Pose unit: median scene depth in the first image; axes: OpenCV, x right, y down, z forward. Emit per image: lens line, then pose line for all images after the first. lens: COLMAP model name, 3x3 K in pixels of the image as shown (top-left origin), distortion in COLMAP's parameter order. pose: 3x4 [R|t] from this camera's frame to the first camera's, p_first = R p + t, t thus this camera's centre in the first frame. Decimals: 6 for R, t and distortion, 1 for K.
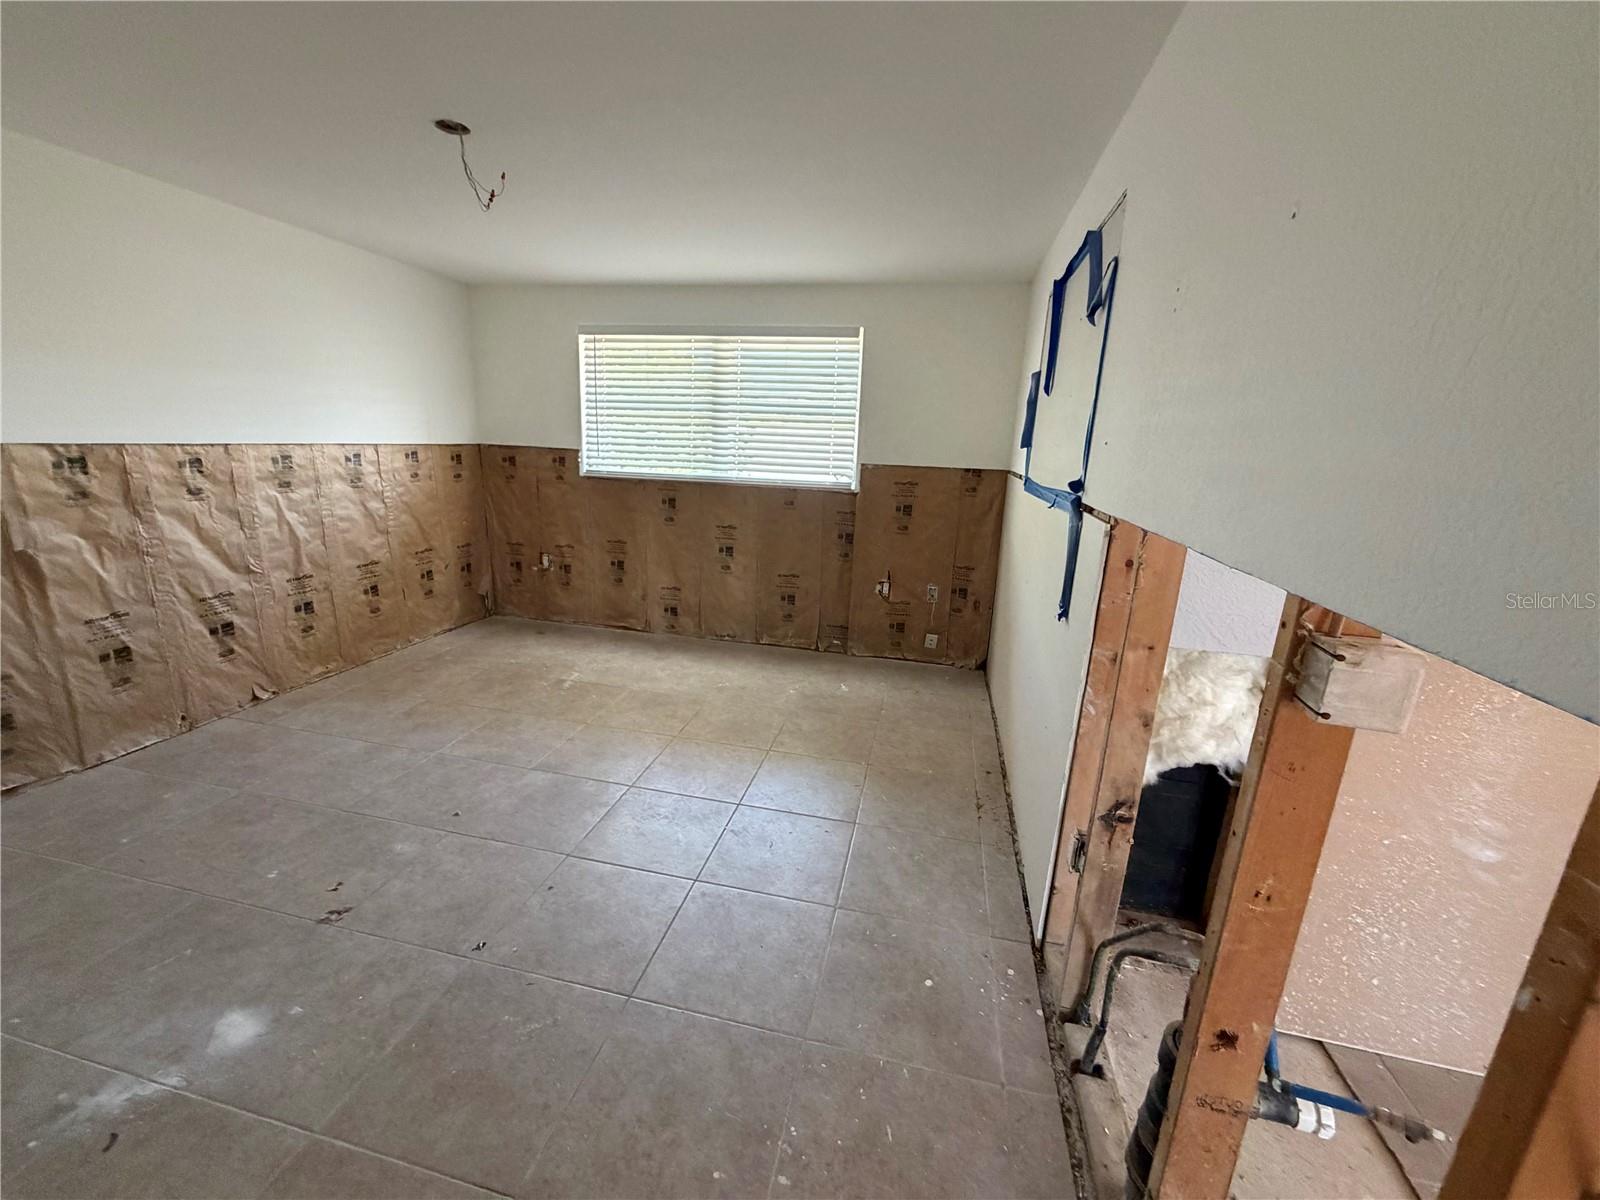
lens RADIAL K [[640.4, 0, 797.4], [0, 640.4, 596.0], [0, 0, 1]] dist [0.000432, -0.000067]
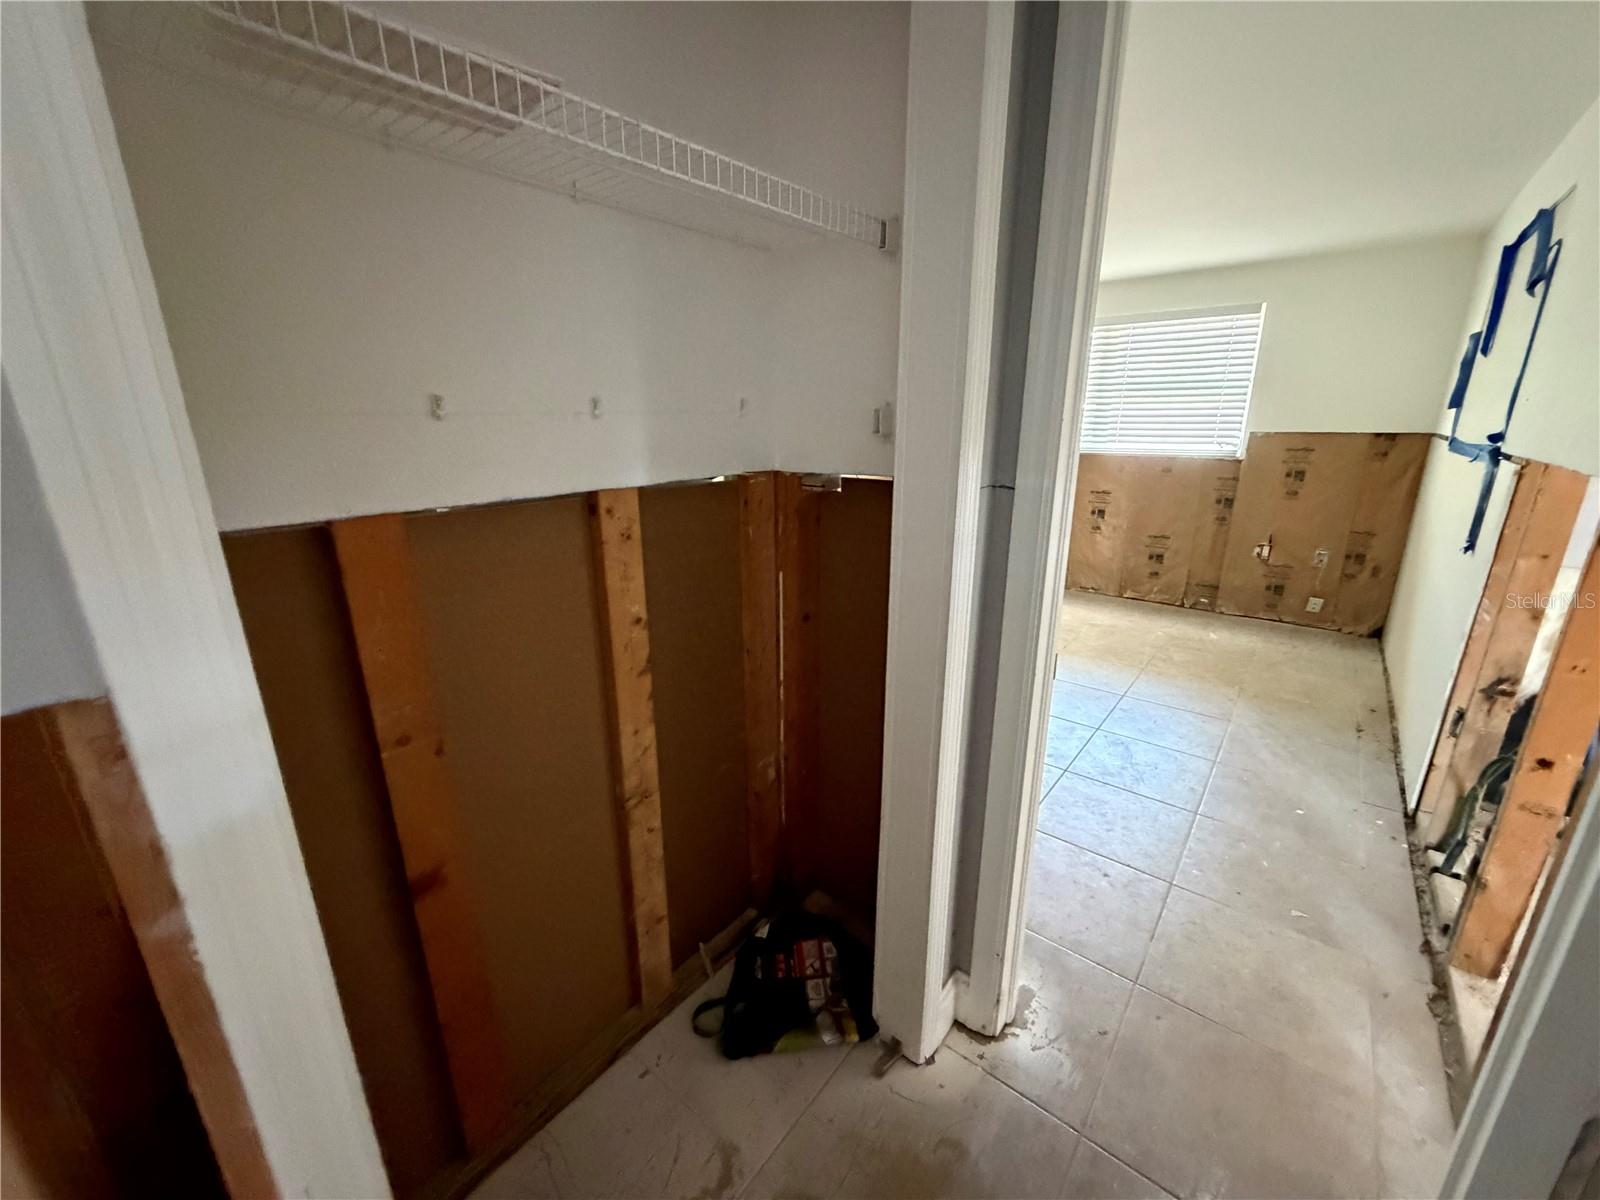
lens RADIAL K [[640.4, 0, 797.0], [0, 640.4, 598.3], [0, 0, 1]] dist [0.000432, -0.000067]
pose [[0.891639, 0.079794, -0.445661, -0.093994], [-0.067027, 0.996764, 0.044366, 0.090629], [0.447759, -0.009687, 0.894102, -0.366234]]
